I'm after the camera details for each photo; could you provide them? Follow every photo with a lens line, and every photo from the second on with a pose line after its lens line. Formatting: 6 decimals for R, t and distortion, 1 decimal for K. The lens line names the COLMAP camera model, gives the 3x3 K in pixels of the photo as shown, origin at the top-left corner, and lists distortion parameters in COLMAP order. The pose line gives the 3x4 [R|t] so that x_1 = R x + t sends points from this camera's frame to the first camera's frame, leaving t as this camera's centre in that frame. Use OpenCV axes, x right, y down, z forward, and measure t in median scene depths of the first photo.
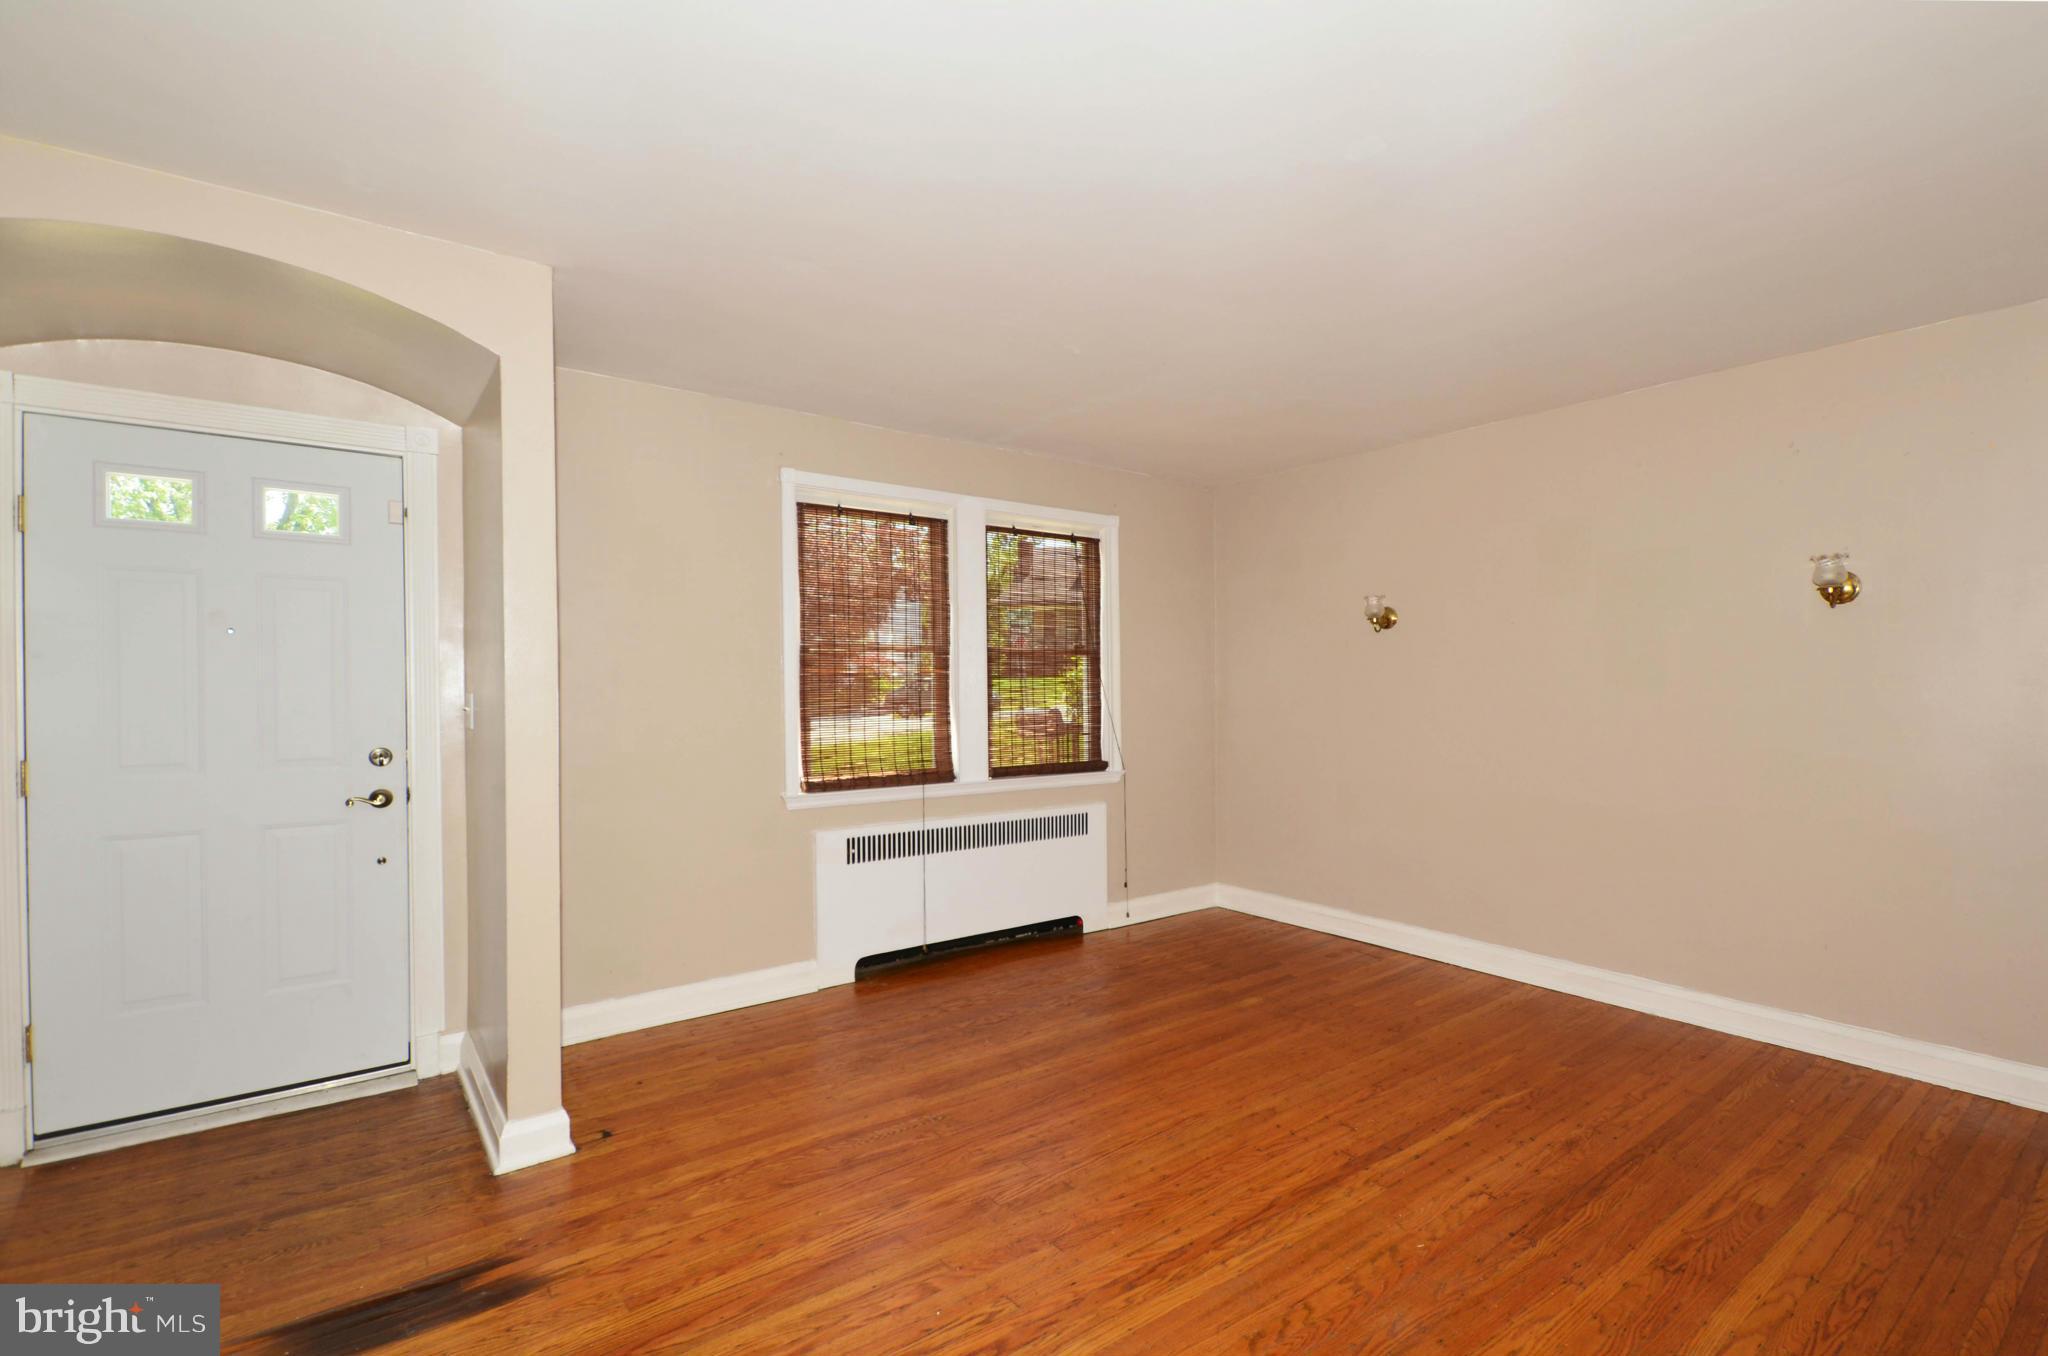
lens RADIAL K [[922.8, 0, 1068.7], [0, 922.8, 664.4], [0, 0, 1]] dist [0.010720, -0.004842]
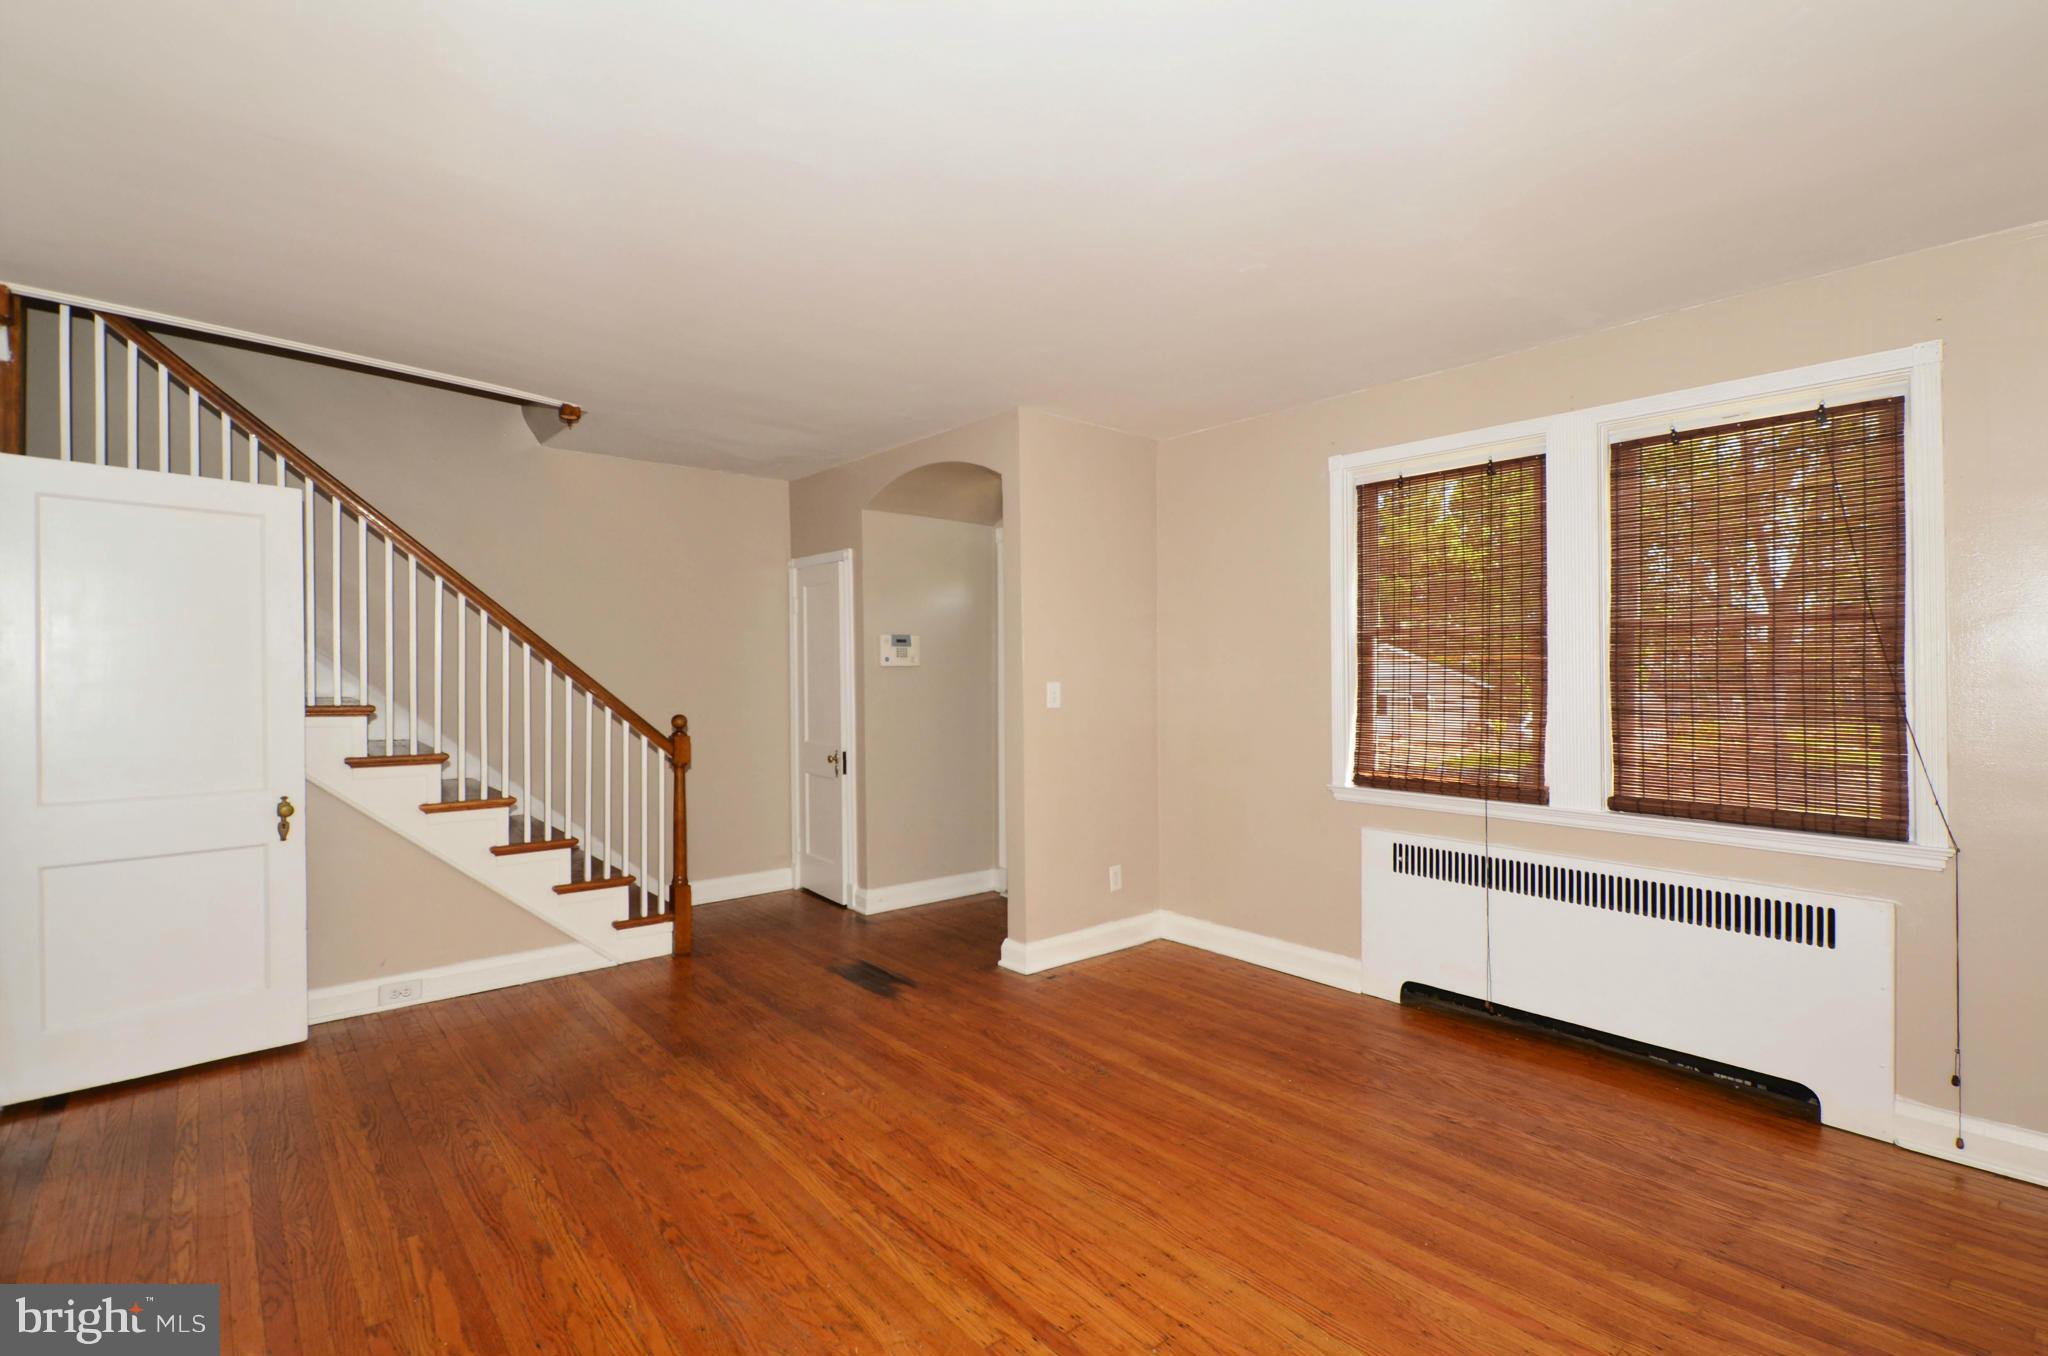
lens RADIAL K [[922.8, 0, 1035.0], [0, 922.8, 669.3], [0, 0, 1]] dist [0.010720, -0.004842]
pose [[0.067803, 0.000729, -0.997698, 0.758992], [0.019813, 0.999802, 0.002077, 0.009735], [0.997502, -0.019908, 0.067775, 0.692599]]
